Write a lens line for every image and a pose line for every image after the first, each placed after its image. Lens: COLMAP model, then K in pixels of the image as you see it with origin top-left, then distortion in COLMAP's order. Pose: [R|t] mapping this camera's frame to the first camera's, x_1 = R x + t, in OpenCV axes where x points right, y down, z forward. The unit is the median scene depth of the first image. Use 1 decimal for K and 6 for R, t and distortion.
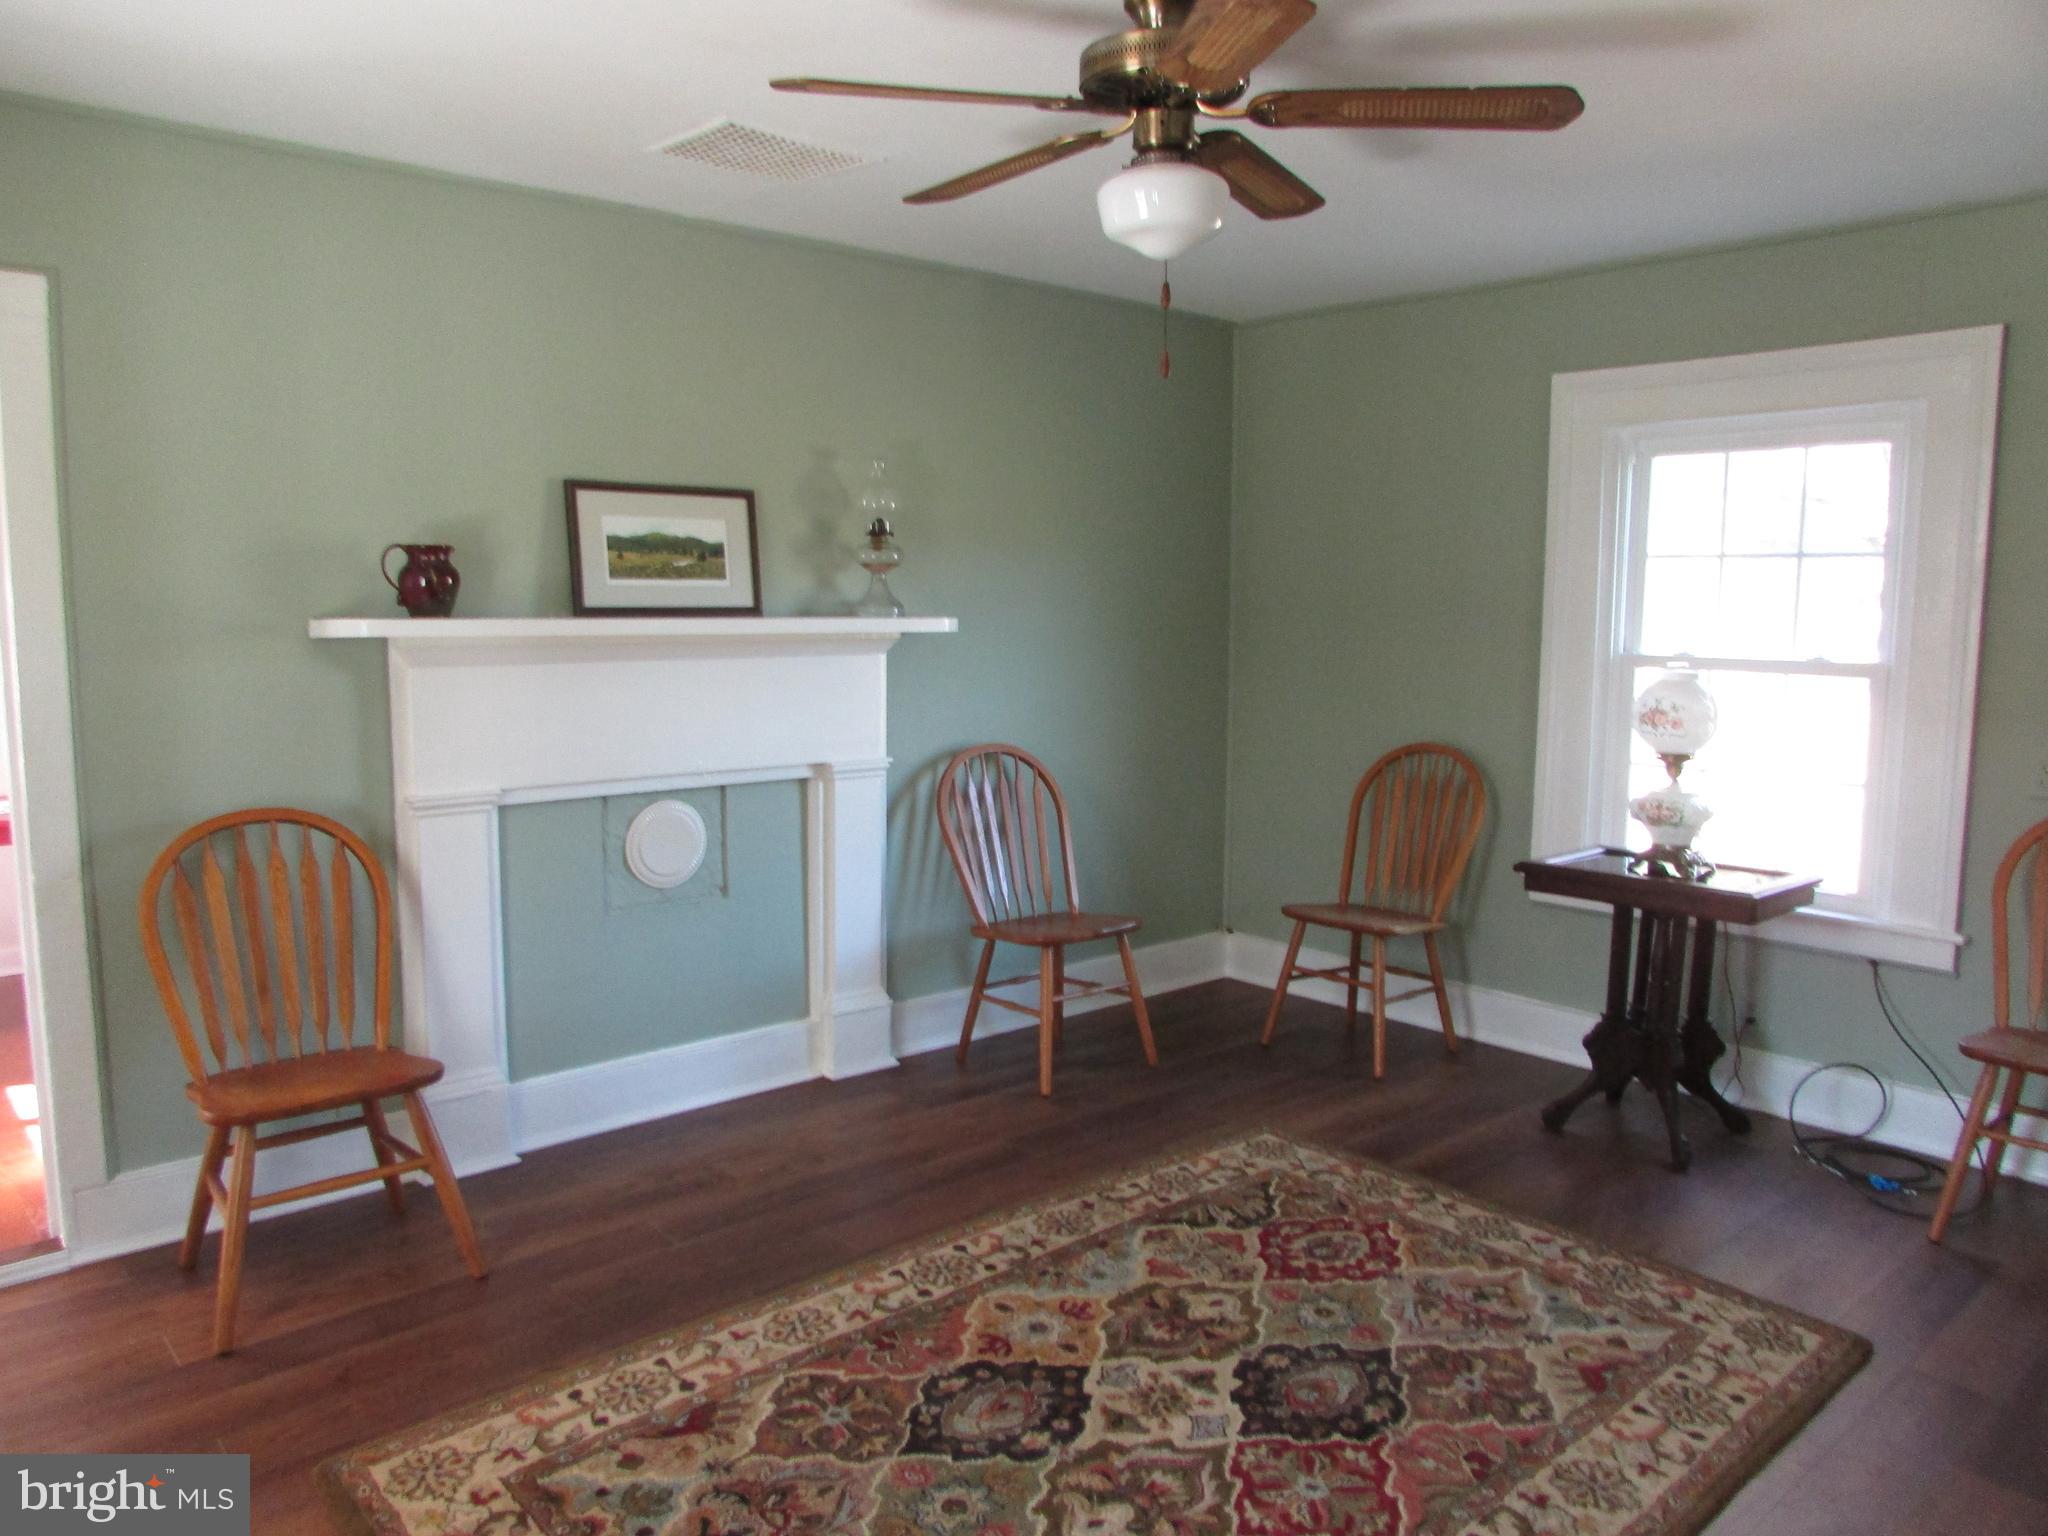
lens RADIAL K [[1446.7, 0, 1018.6], [0, 1446.7, 759.3], [0, 0, 1]] dist [-0.045488, 0.033921]
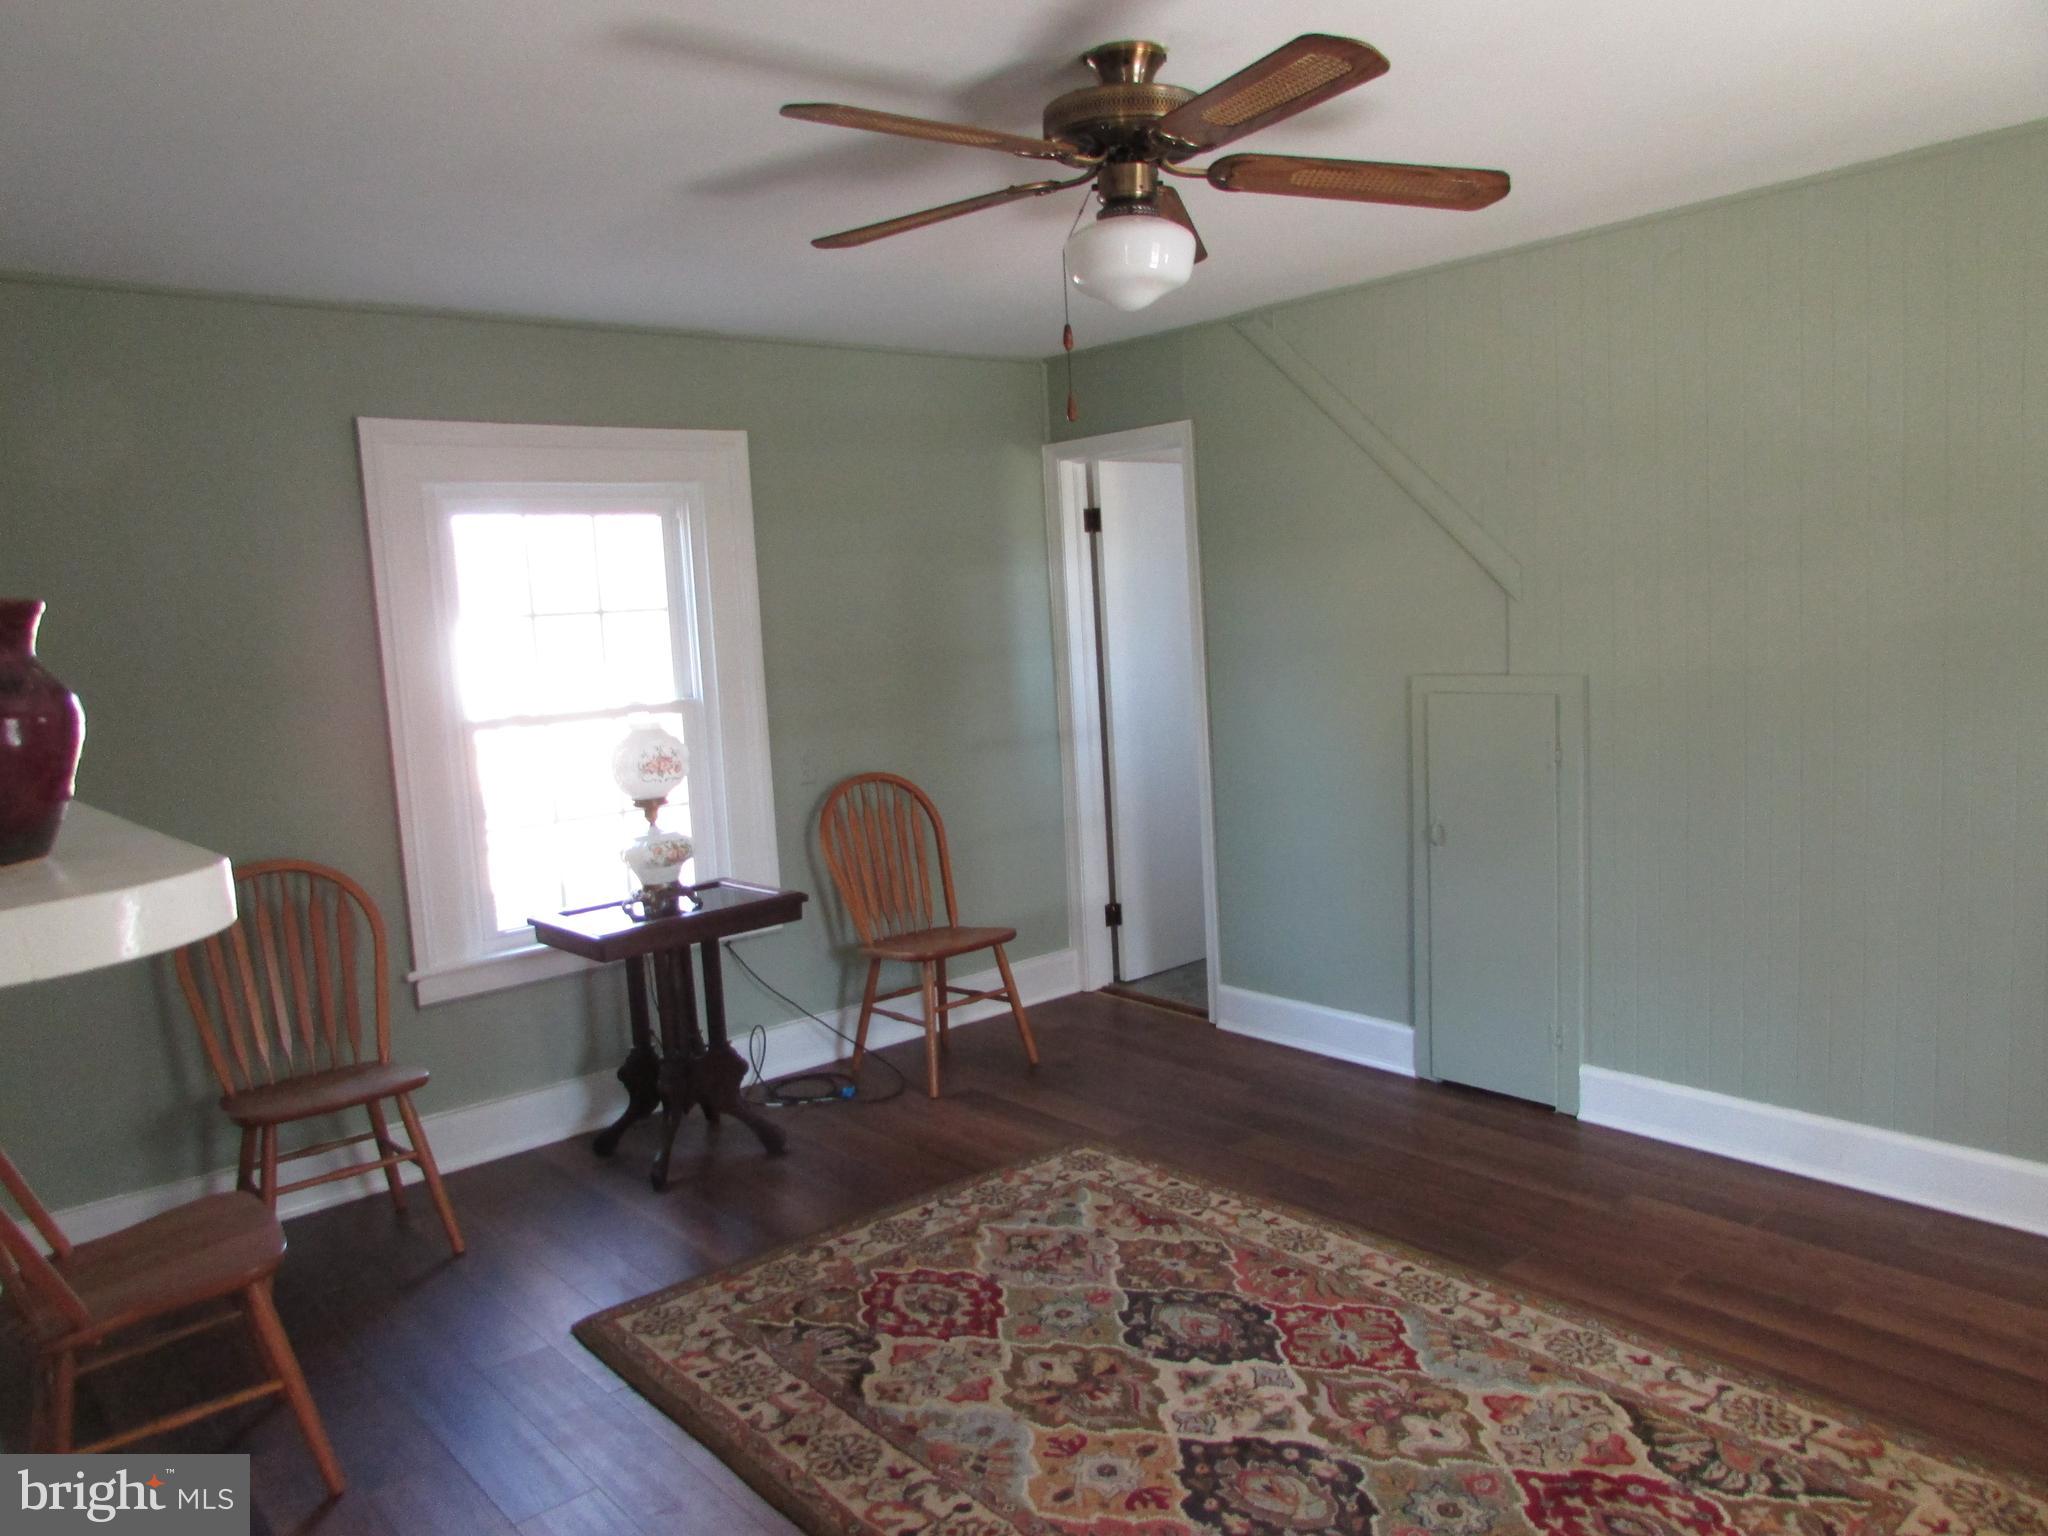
lens RADIAL K [[1427.8, 0, 1024.0], [0, 1427.8, 768.0], [0, 0, 1]] dist [-0.046838, -0.001124]
pose [[0.022605, -0.120876, 0.992410, -0.783760], [0.166160, 0.979312, 0.115496, -0.137439], [-0.985840, 0.162288, 0.042222, 0.921333]]
